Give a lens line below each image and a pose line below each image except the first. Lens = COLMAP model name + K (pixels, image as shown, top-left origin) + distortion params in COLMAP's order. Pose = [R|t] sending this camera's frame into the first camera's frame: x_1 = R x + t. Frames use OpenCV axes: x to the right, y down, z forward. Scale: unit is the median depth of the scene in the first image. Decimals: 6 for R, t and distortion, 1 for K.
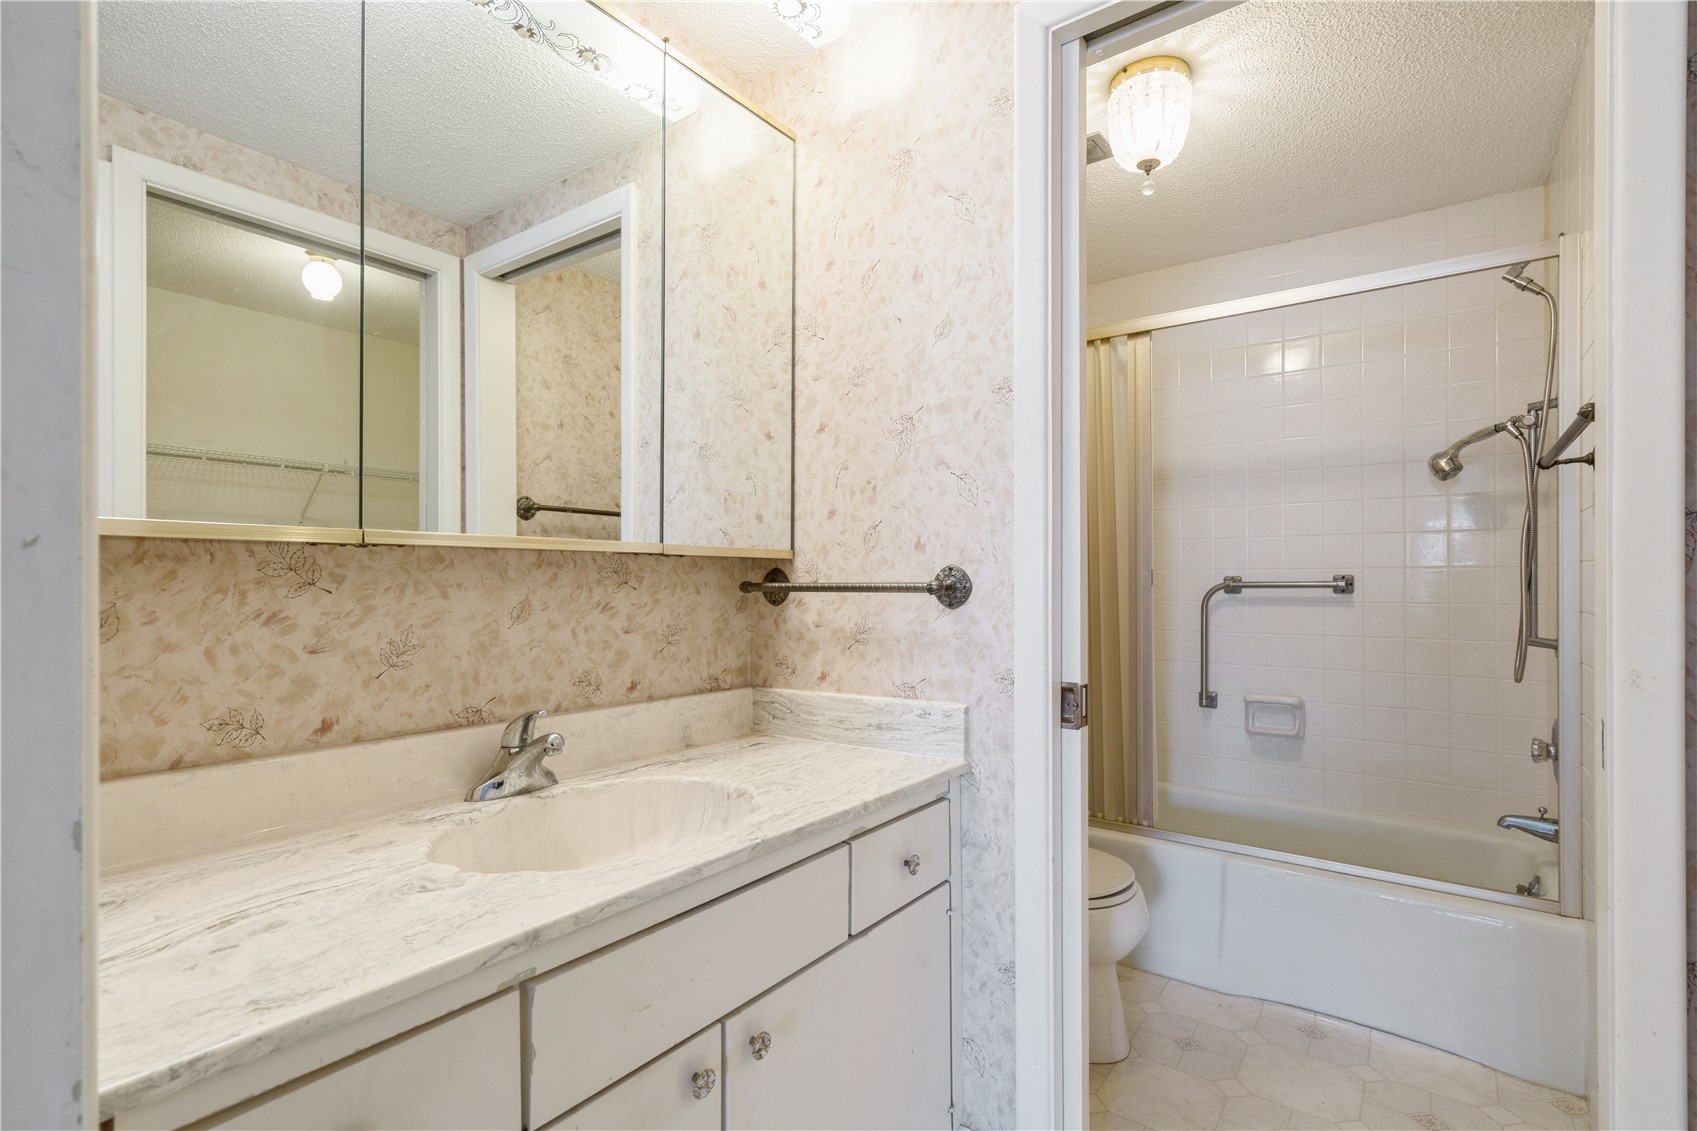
lens RADIAL K [[770.6, 0, 855.3], [0, 770.6, 564.0], [0, 0, 1]] dist [-0.002279, 0.001777]
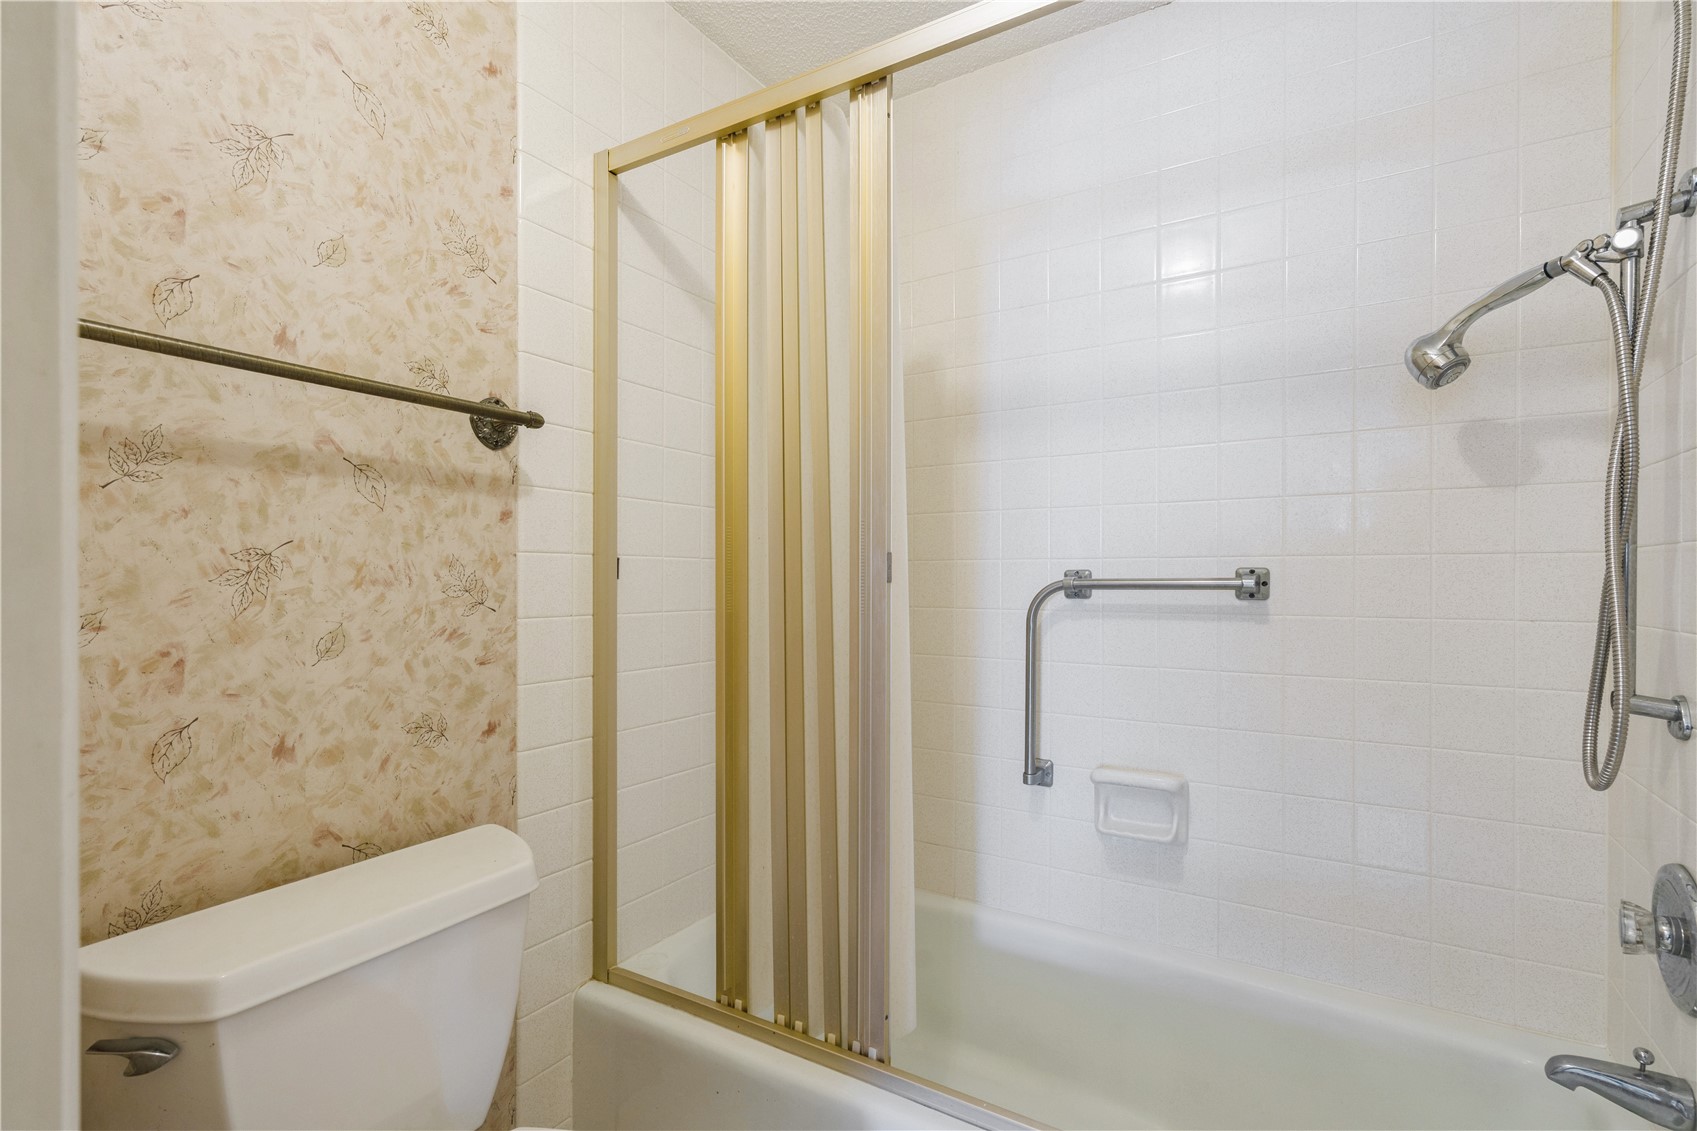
lens RADIAL K [[770.6, 0, 849.1], [0, 770.6, 557.4], [0, 0, 1]] dist [-0.002279, 0.001777]
pose [[0.996721, 0.010942, 0.080171, 0.308773], [-0.010353, 0.999916, -0.007761, 0.015453], [-0.080250, 0.006906, 0.996751, 0.484236]]
